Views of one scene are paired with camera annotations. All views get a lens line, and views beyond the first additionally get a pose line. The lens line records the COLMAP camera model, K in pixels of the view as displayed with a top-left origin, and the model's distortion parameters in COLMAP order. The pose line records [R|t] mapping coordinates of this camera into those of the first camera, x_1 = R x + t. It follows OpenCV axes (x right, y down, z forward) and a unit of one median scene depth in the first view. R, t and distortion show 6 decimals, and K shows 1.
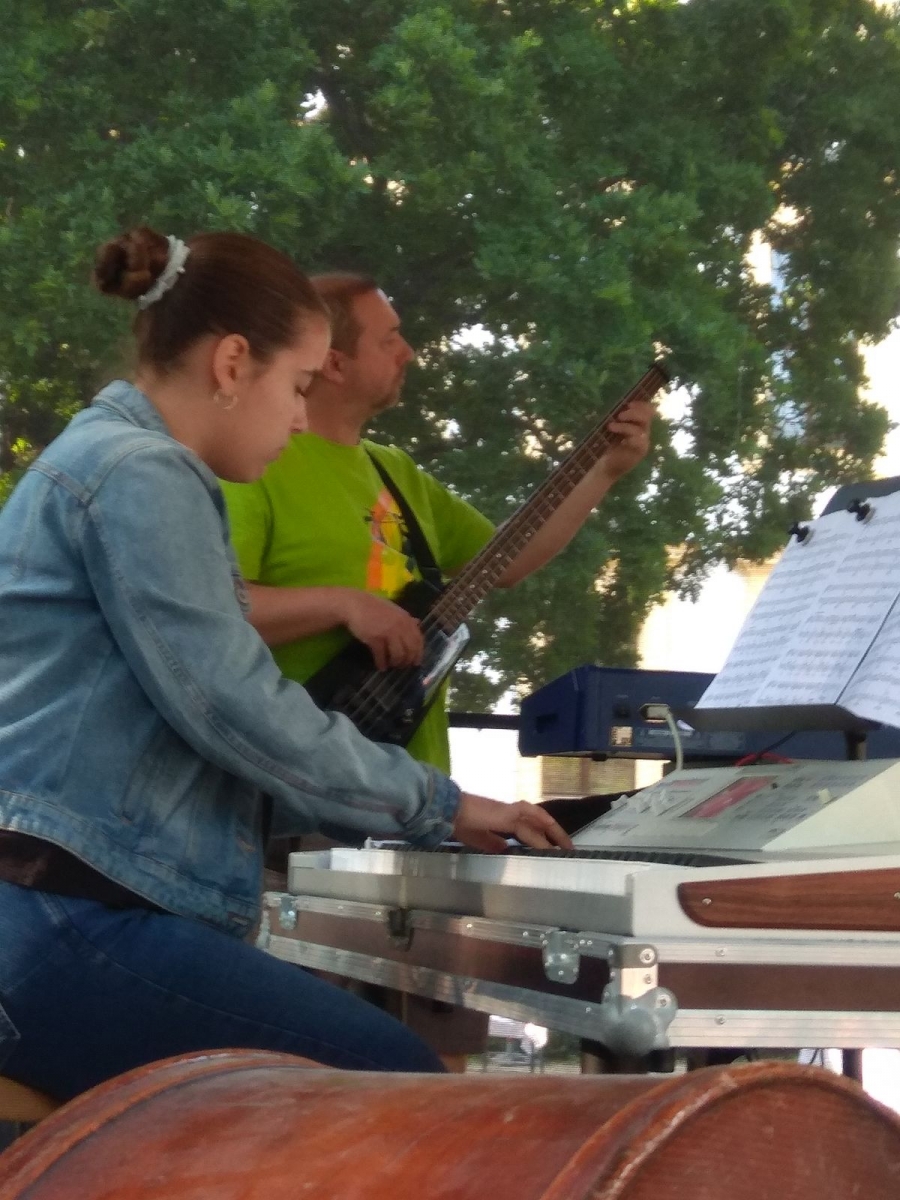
lens RADIAL K [[2680.7, 0, 464.2], [0, 2680.7, 570.7], [0, 0, 1]] dist [0.281908, 0.000000]
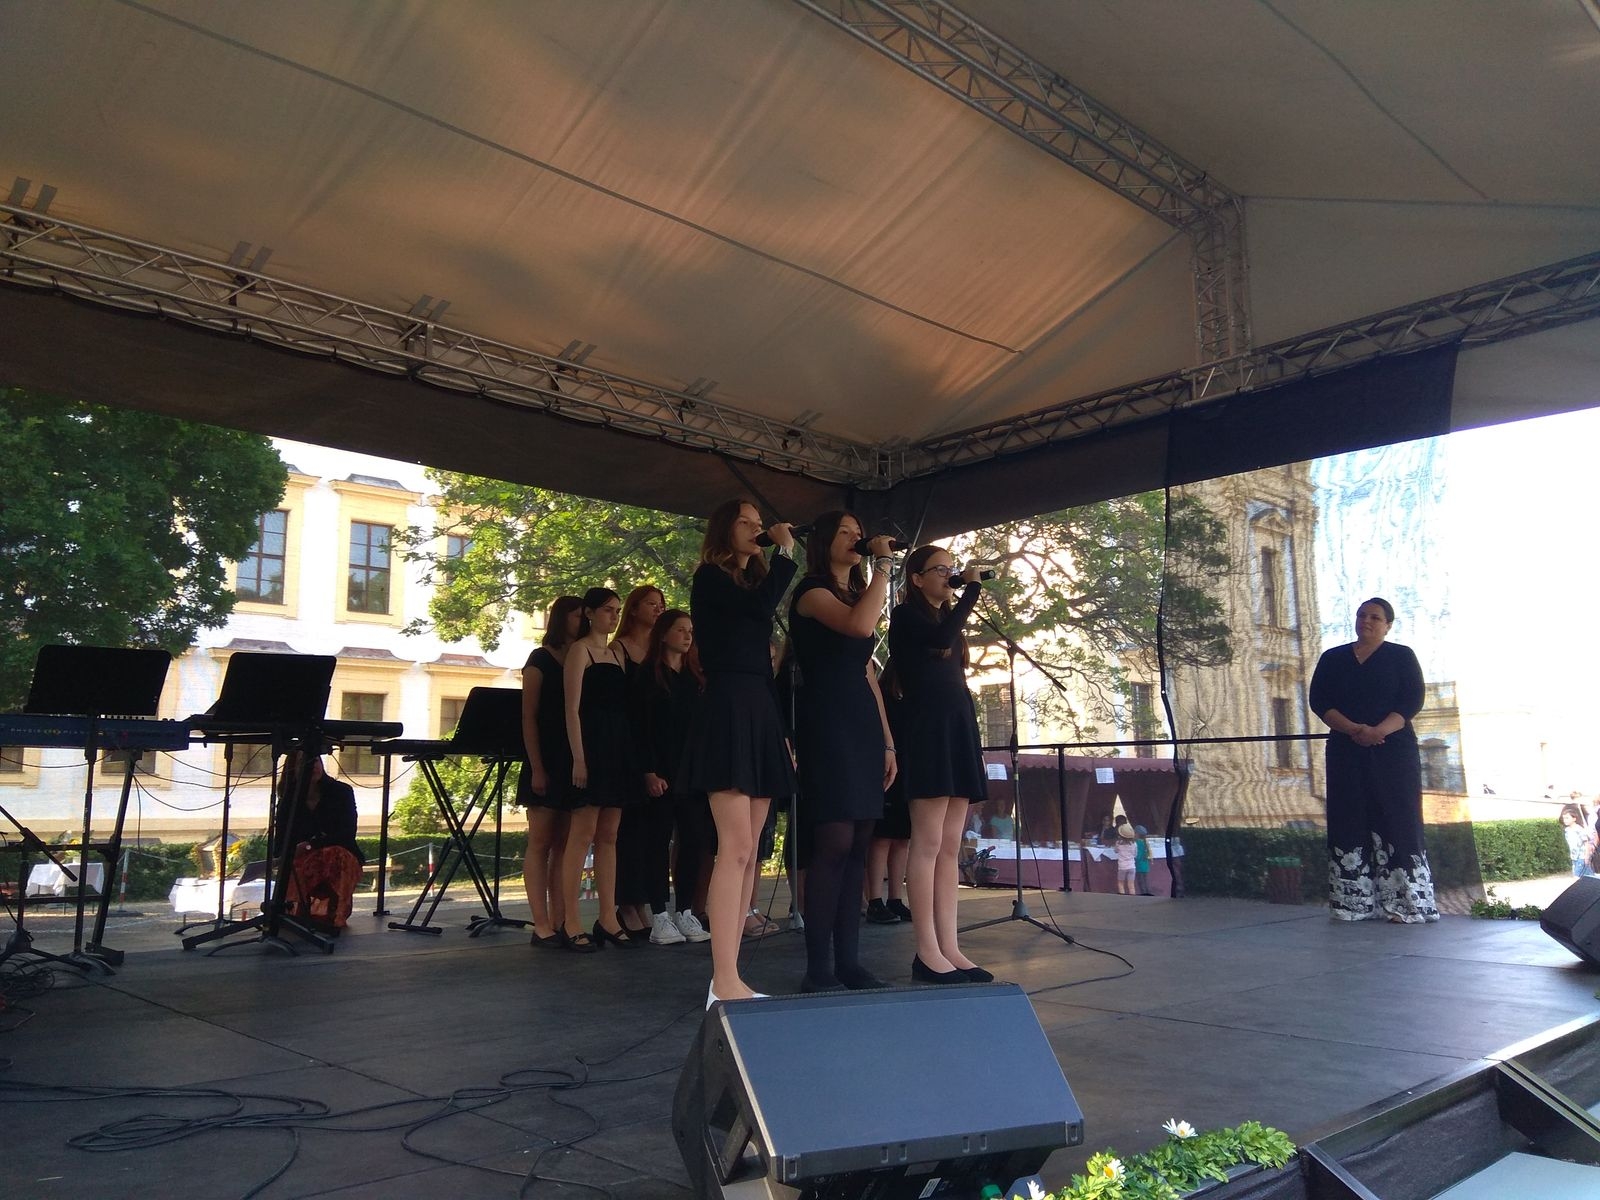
lens RADIAL K [[1231.0, 0, 801.4], [0, 1231.0, 605.2], [0, 0, 1]] dist [0.091729, -0.145287]
pose [[0.871245, 0.047097, 0.488584, 0.085051], [-0.023853, 0.998272, -0.053694, -0.007842], [-0.490269, 0.035127, 0.870863, -0.181309]]
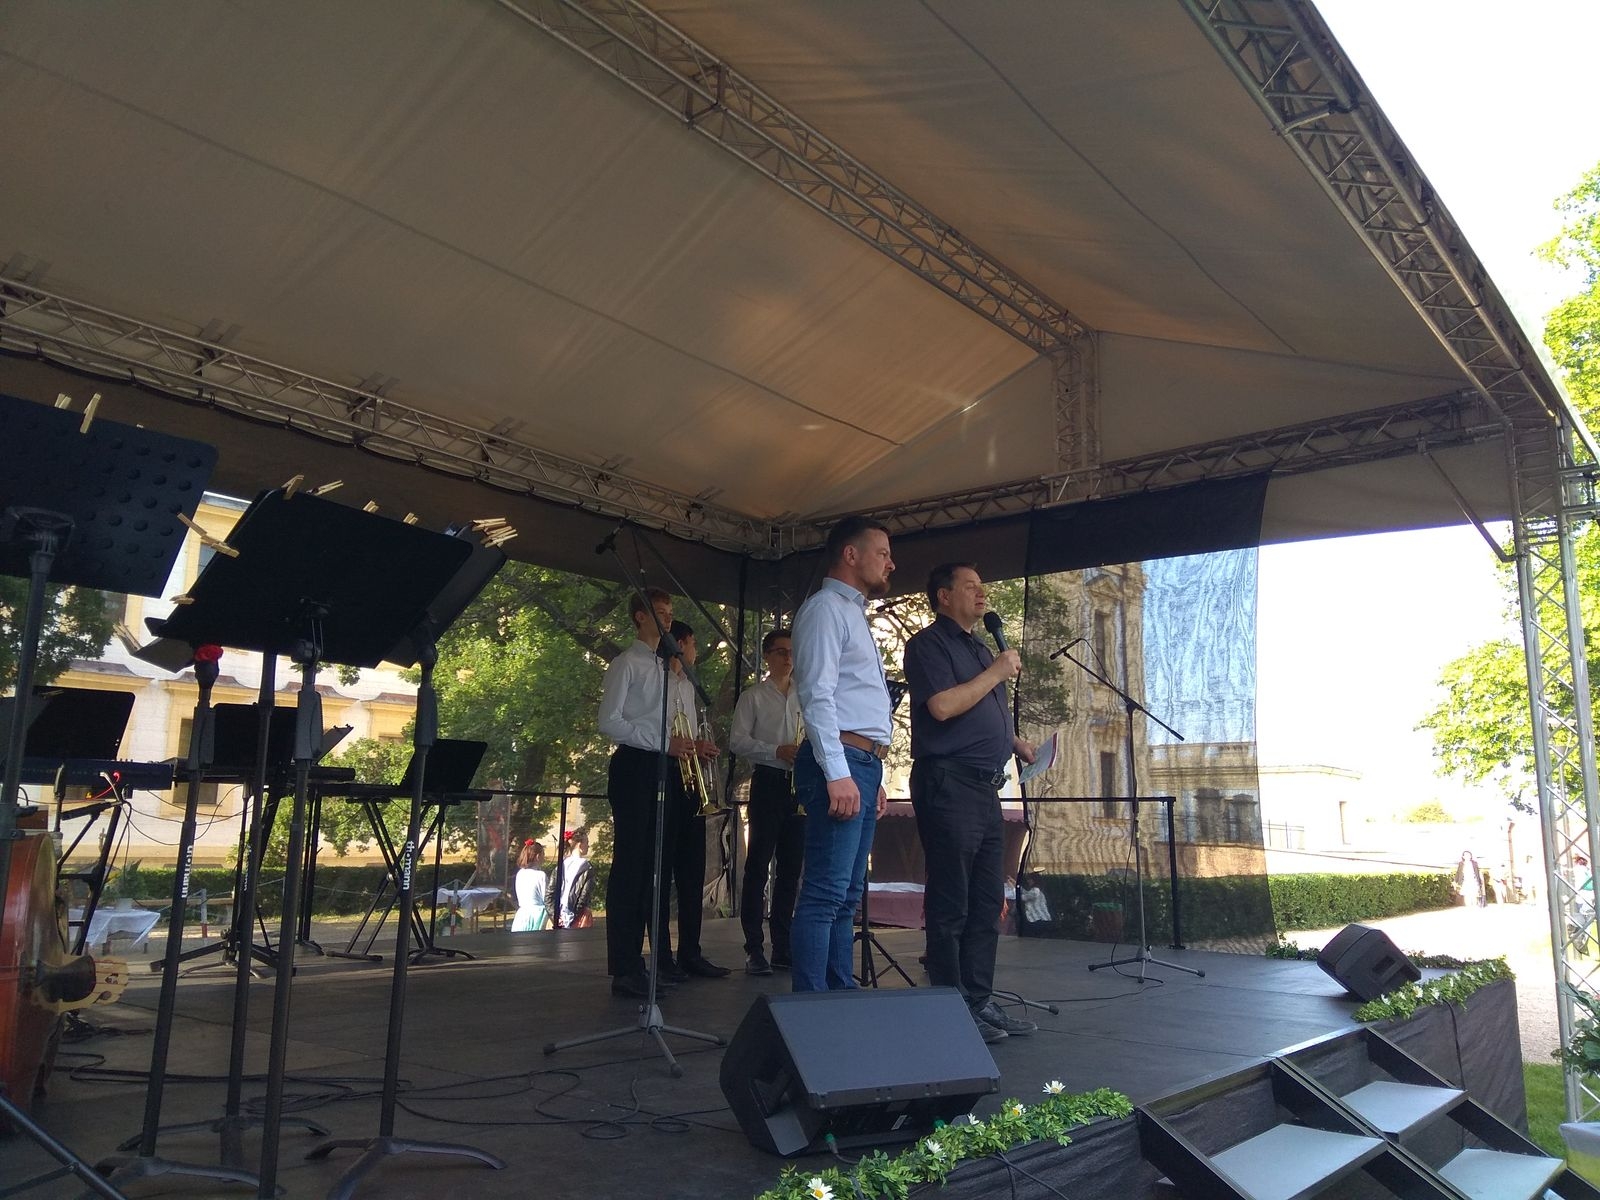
lens RADIAL K [[1226.4, 0, 799.4], [0, 1226.4, 605.1], [0, 0, 1]] dist [0.082307, -0.106485]
pose [[0.803295, 0.100619, 0.587021, 0.007169], [-0.058389, 0.994183, -0.090508, -0.019307], [-0.592713, 0.038429, 0.804497, -0.237503]]
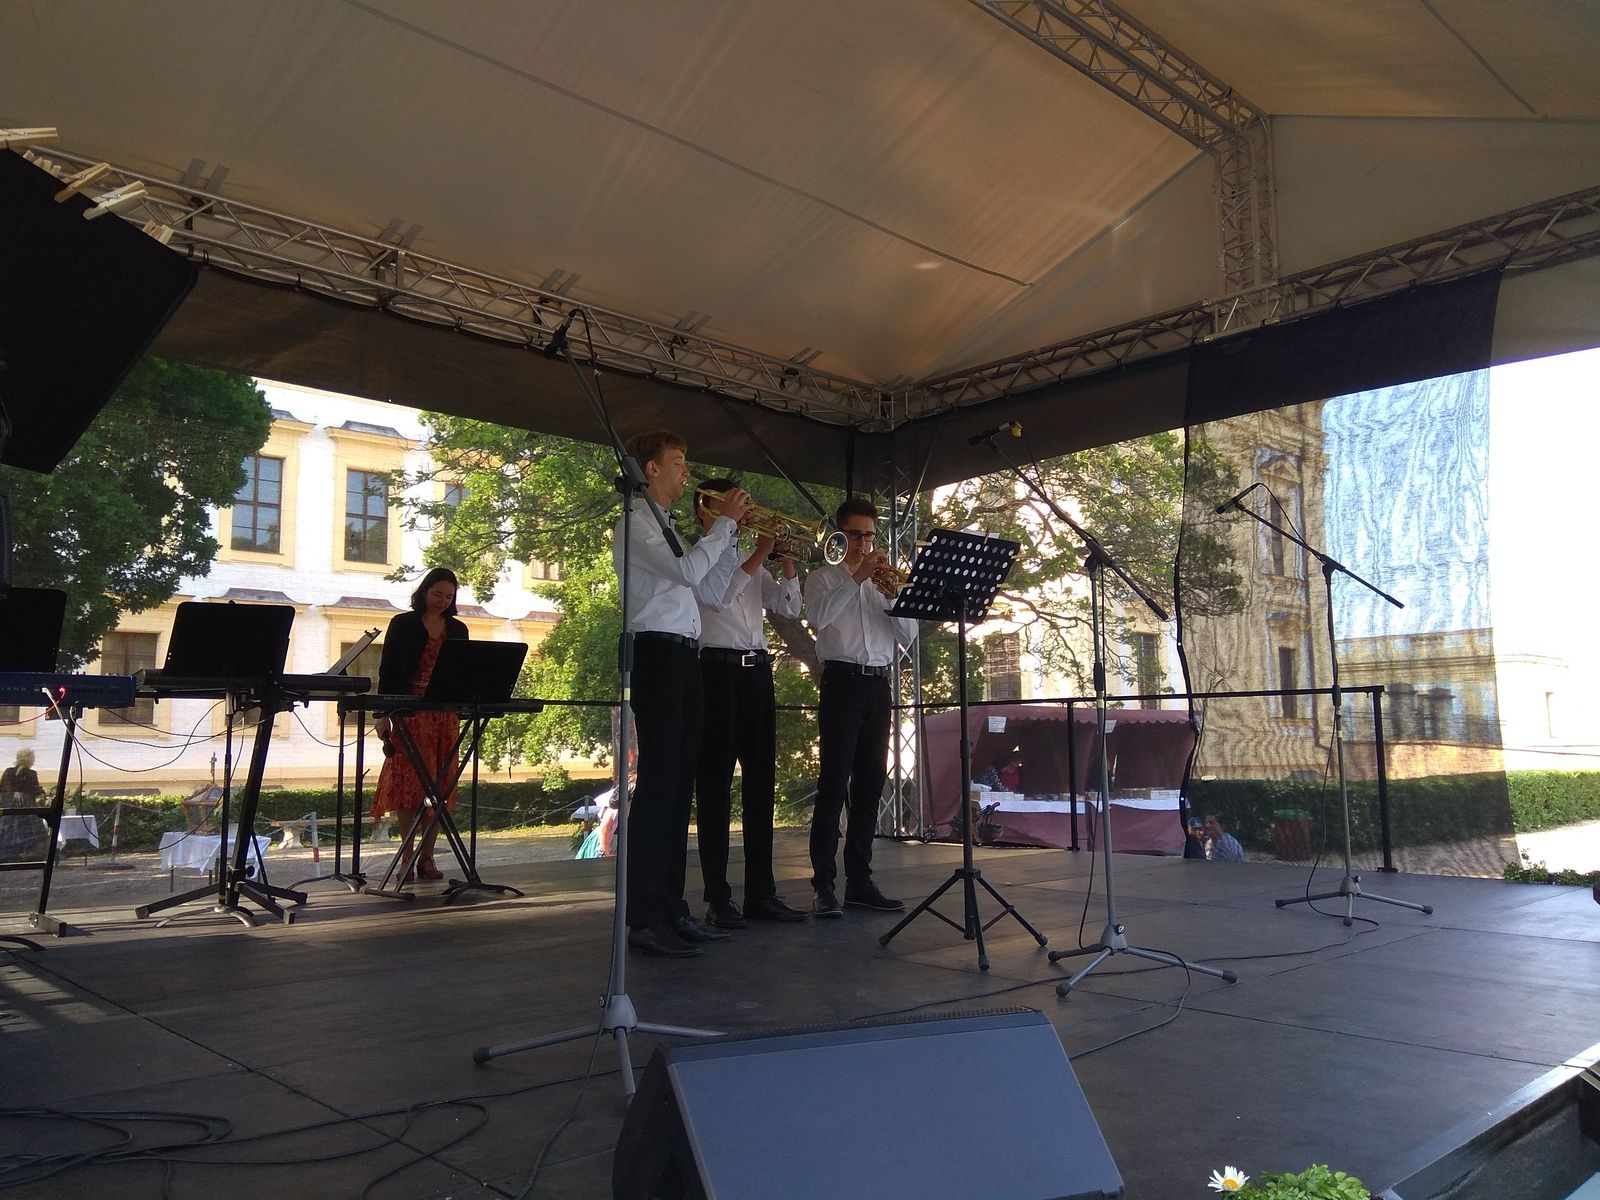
lens RADIAL K [[1231.0, 0, 800.9], [0, 1231.0, 607.9], [0, 0, 1]] dist [0.091729, -0.145287]
pose [[0.872983, 0.026219, 0.487046, 0.108170], [-0.023991, 0.999654, -0.010813, -0.008533], [-0.487161, -0.002246, 0.873309, -0.148573]]
